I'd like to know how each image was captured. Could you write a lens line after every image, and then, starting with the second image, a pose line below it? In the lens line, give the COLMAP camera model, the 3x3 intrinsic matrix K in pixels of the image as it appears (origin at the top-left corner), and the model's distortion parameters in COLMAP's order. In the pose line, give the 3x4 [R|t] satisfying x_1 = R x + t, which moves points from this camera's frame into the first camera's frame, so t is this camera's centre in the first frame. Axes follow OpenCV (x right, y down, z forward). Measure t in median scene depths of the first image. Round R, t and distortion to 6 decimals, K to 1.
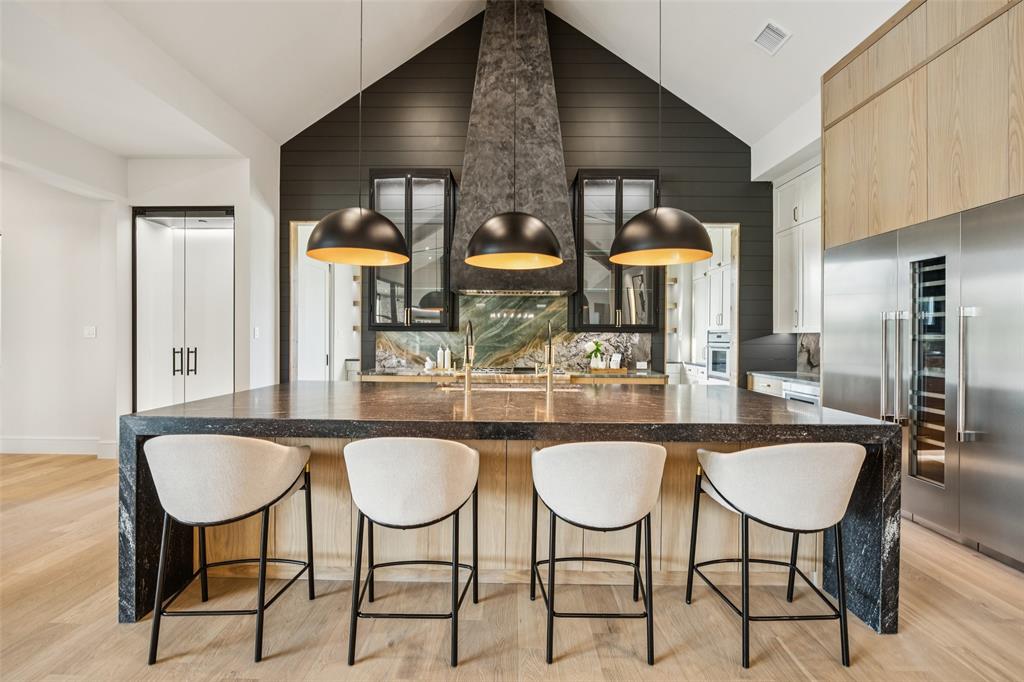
lens RADIAL K [[444.5, 0, 517.5], [0, 444.5, 338.8], [0, 0, 1]] dist [-0.003568, 0.000150]
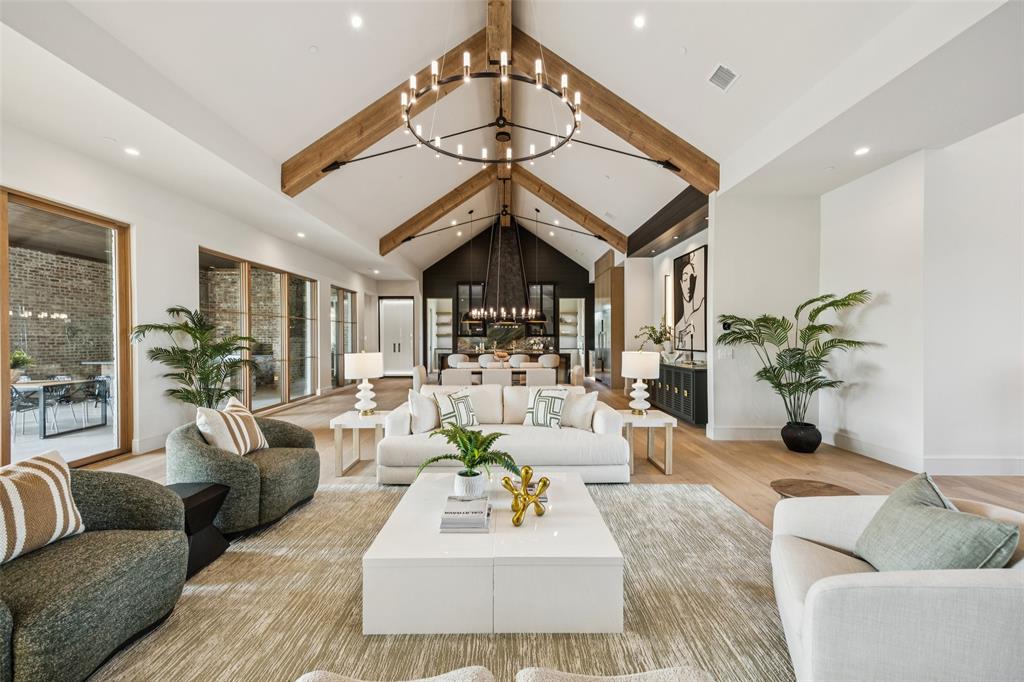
lens RADIAL K [[415.0, 0, 511.6], [0, 415.0, 340.9], [0, 0, 1]] dist [0.012778, 0.000175]
pose [[0.999918, -0.006840, 0.010866, -0.002131], [0.006776, 0.999960, 0.005884, -0.003765], [-0.010906, -0.005810, 0.999924, -1.681419]]
